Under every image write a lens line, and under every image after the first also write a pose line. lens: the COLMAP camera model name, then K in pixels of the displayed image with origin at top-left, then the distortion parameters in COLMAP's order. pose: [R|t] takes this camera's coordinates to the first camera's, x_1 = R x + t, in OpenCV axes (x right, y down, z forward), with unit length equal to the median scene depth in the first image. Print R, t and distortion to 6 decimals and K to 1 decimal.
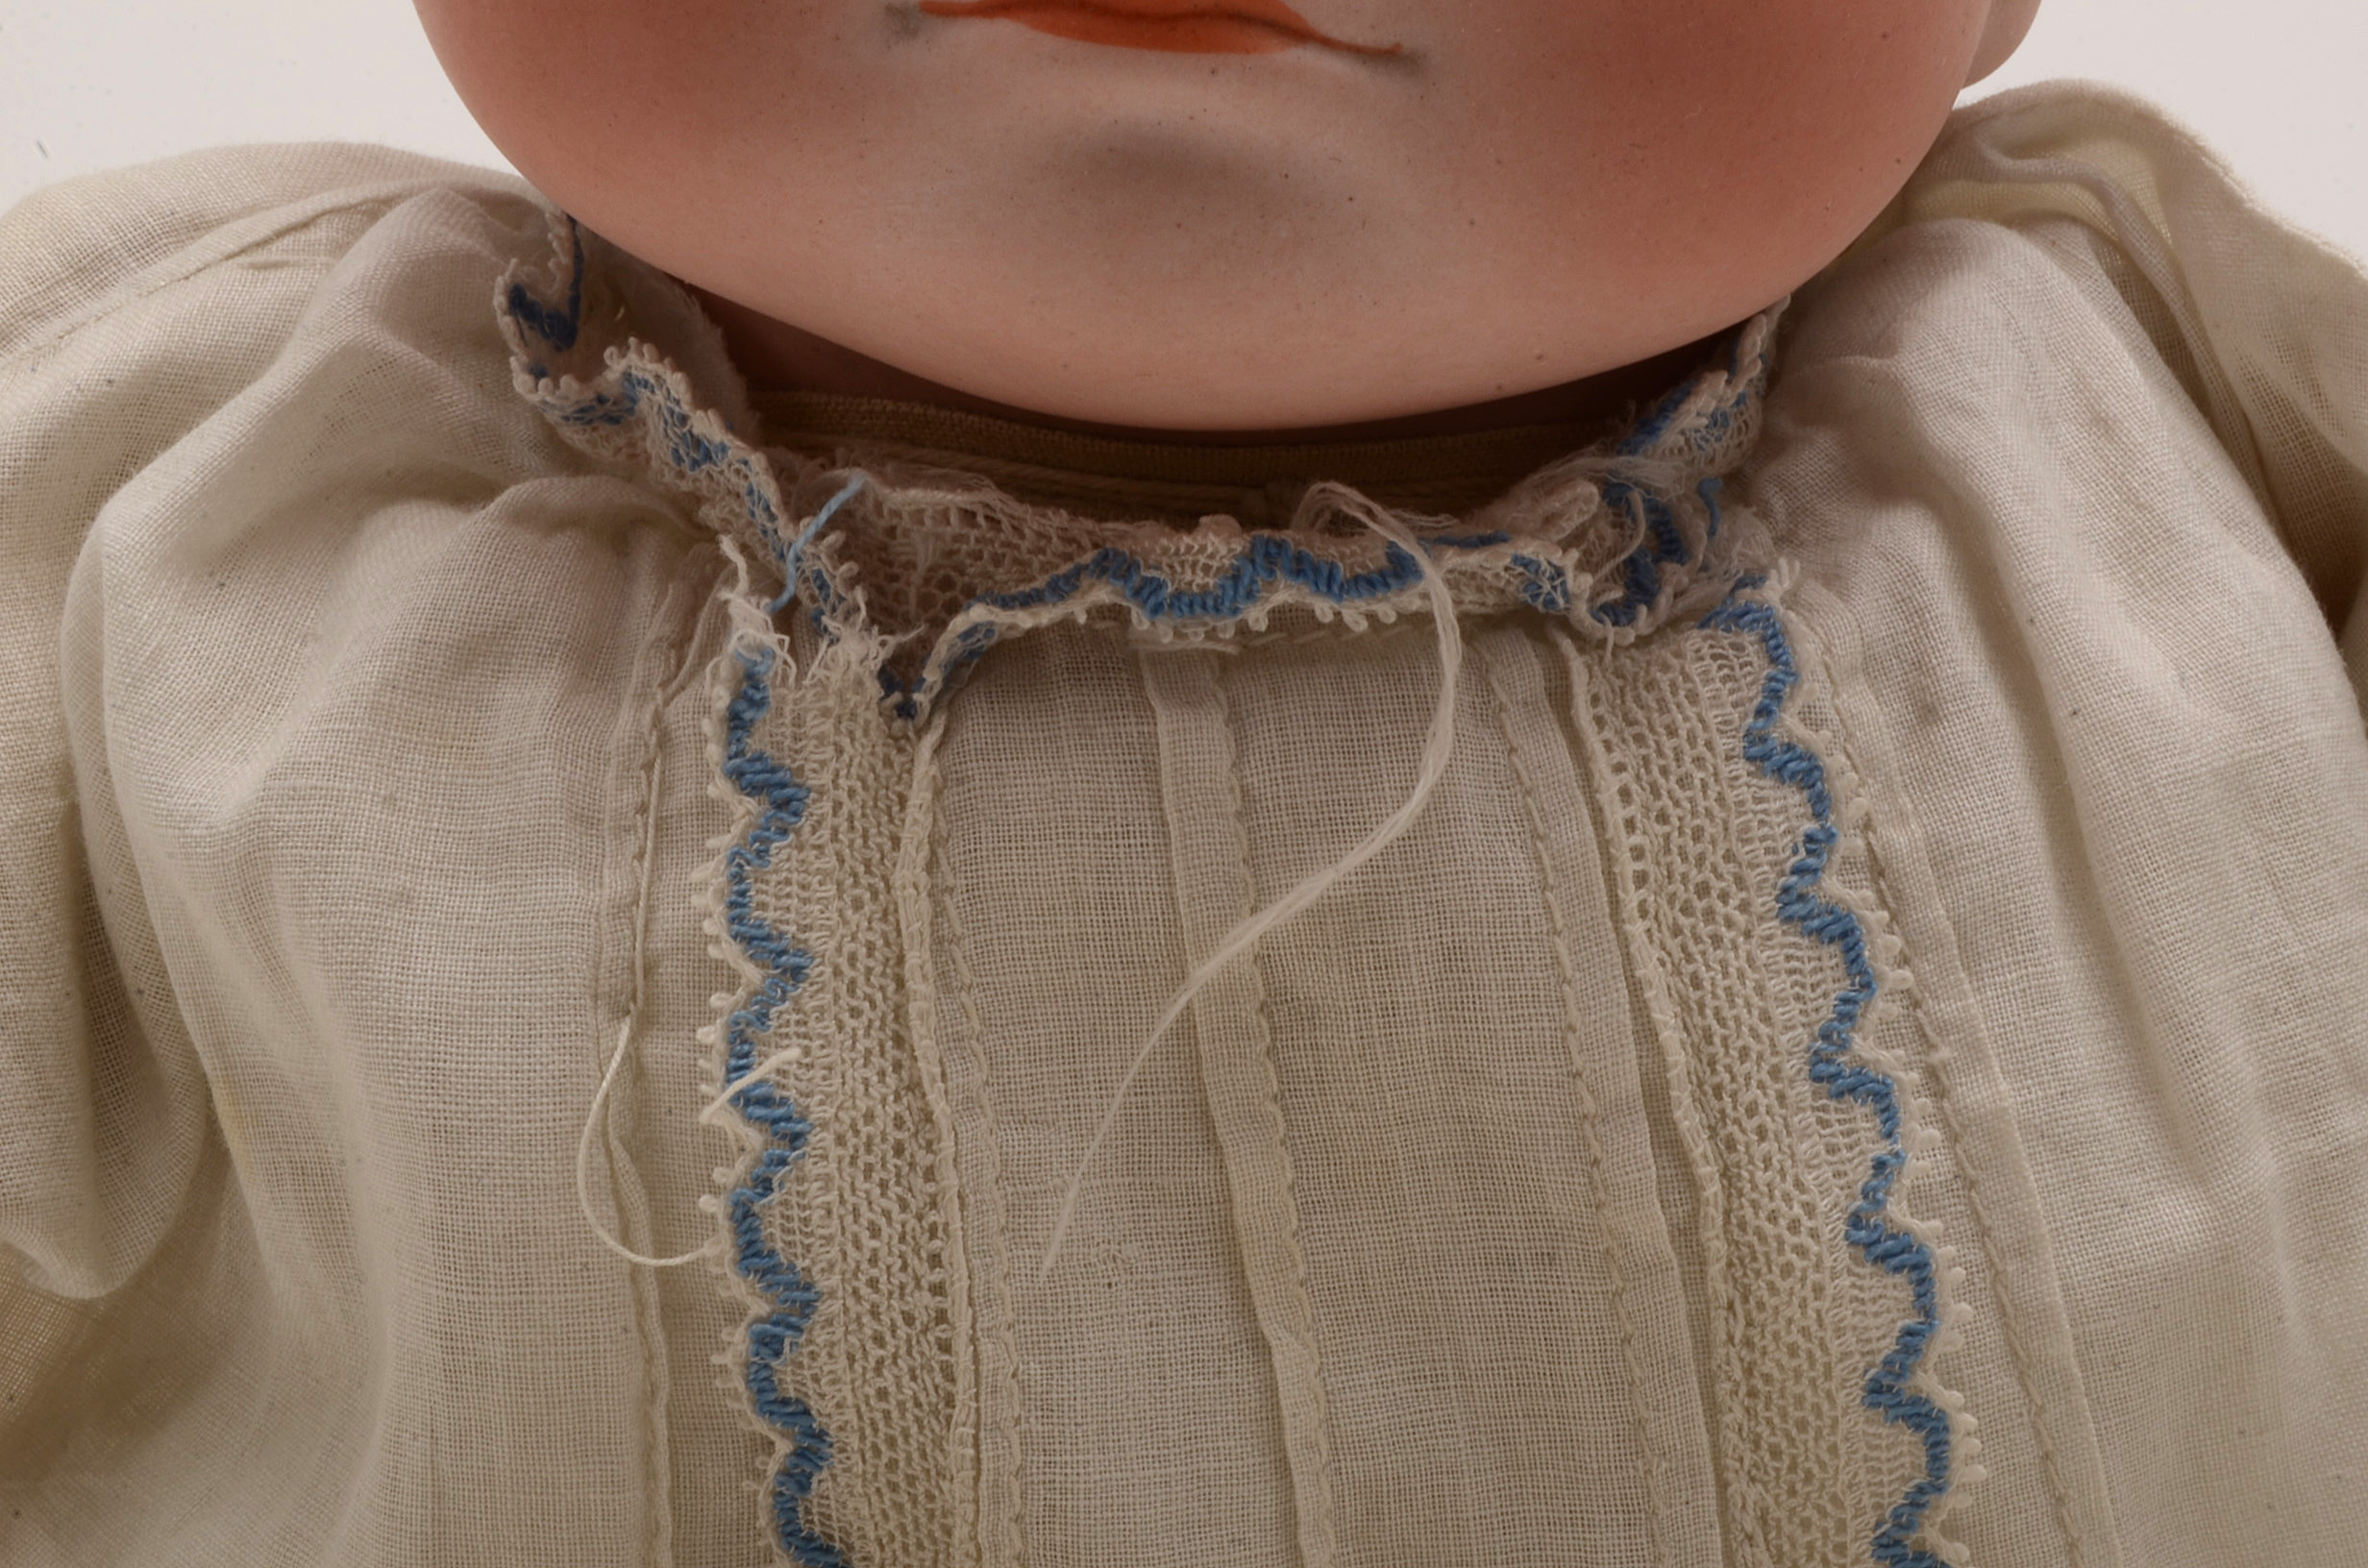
lens RADIAL K [[5495.3, 0, 1187.7], [0, 5495.3, 785.9], [0, 0, 1]] dist [-0.211624, 0.000000]
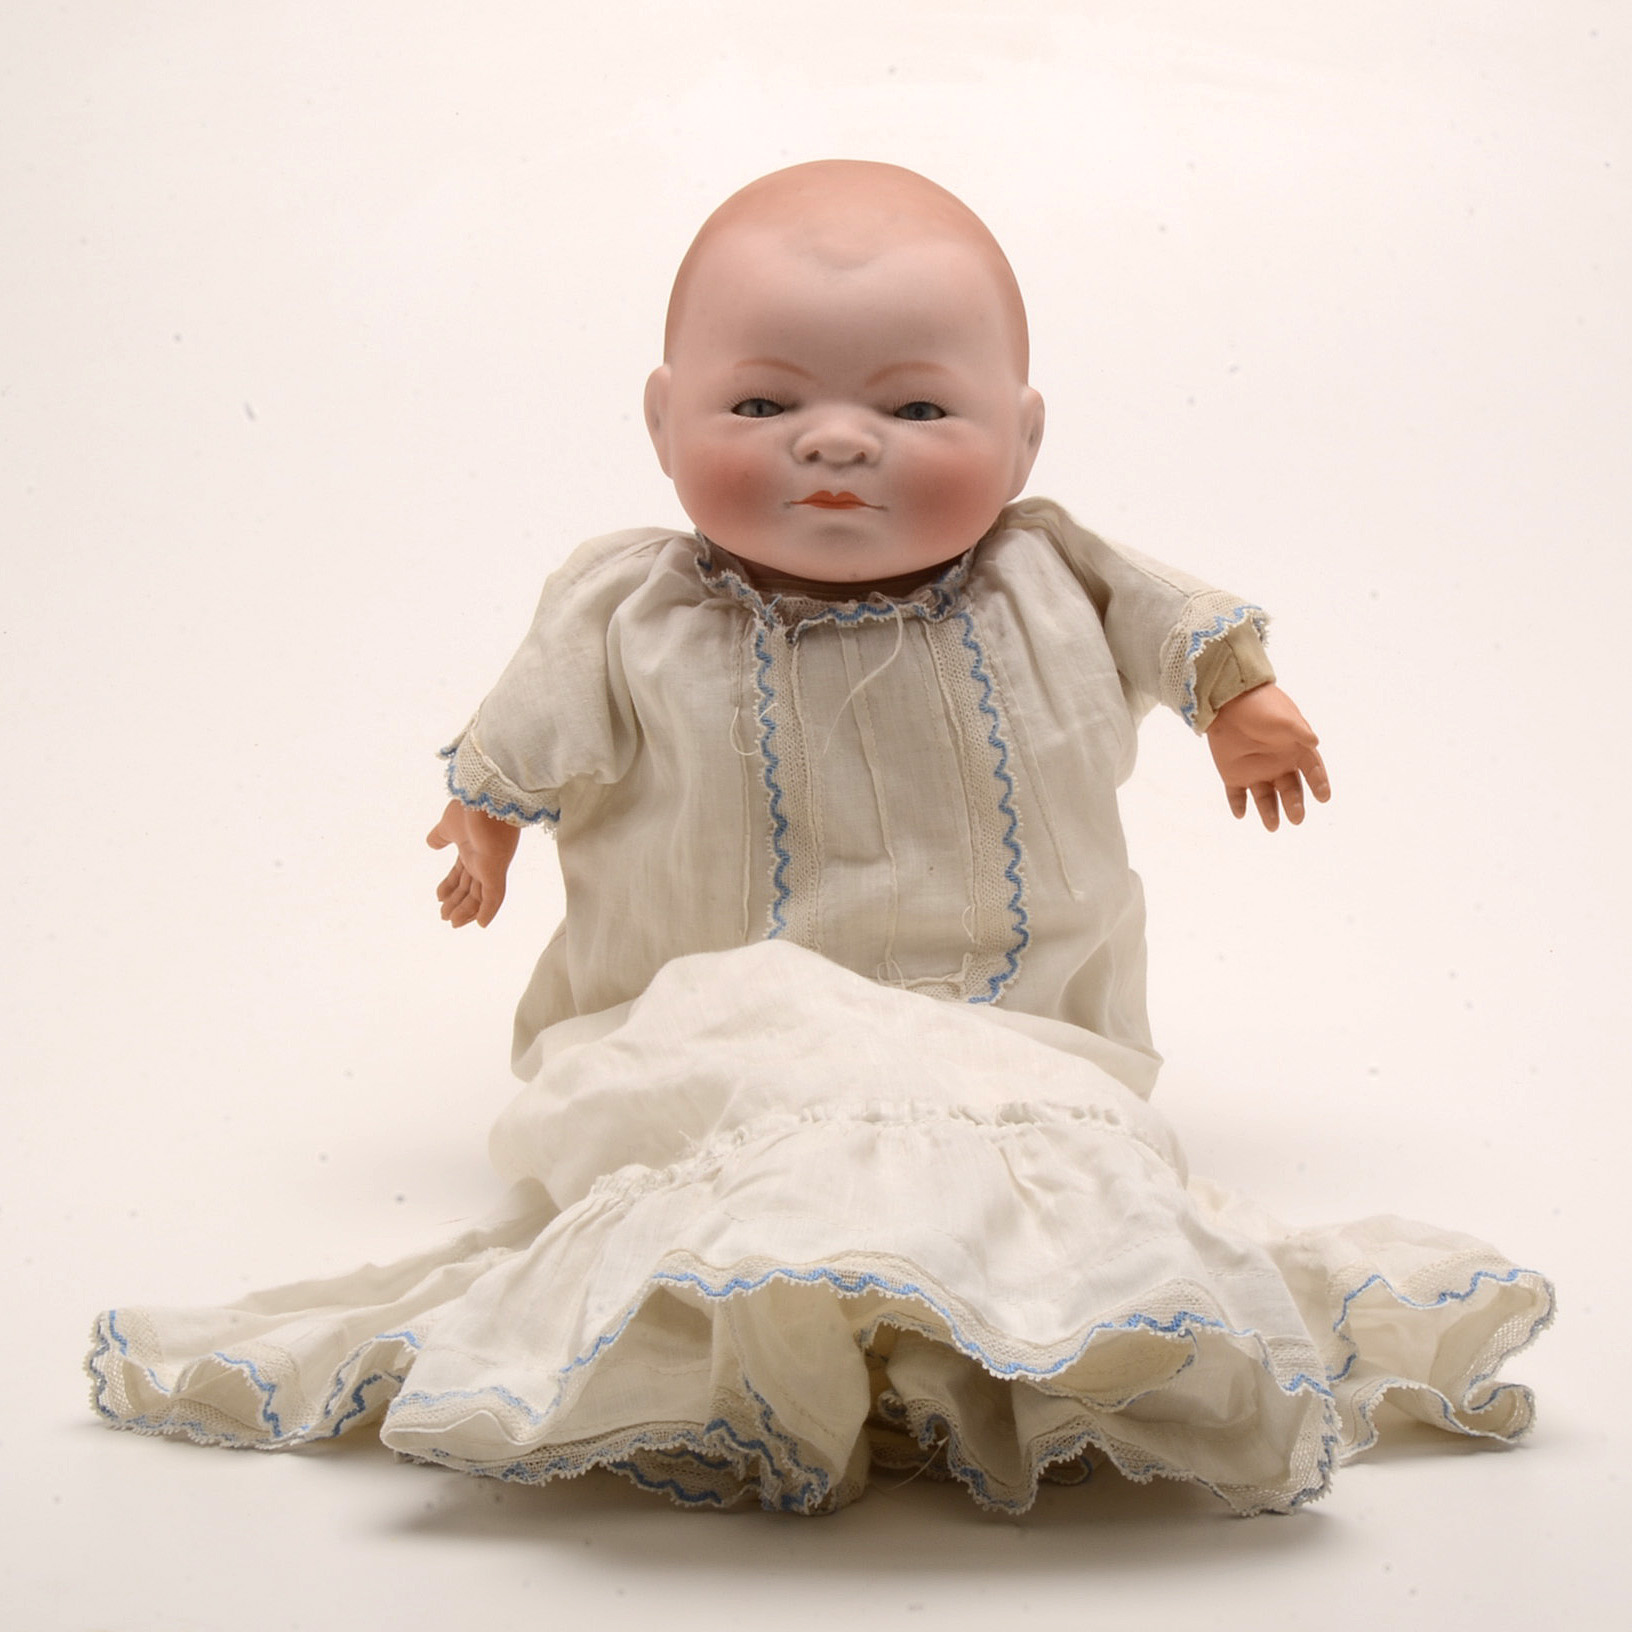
lens RADIAL K [[3616.0, 0, 815.6], [0, 3616.0, 816.3], [0, 0, 1]] dist [-0.499866, 0.000000]
pose [[0.998927, -0.046168, -0.003750, -0.023771], [0.046152, 0.998926, -0.004203, 0.154181], [0.003940, 0.004026, 0.999984, -2.196760]]
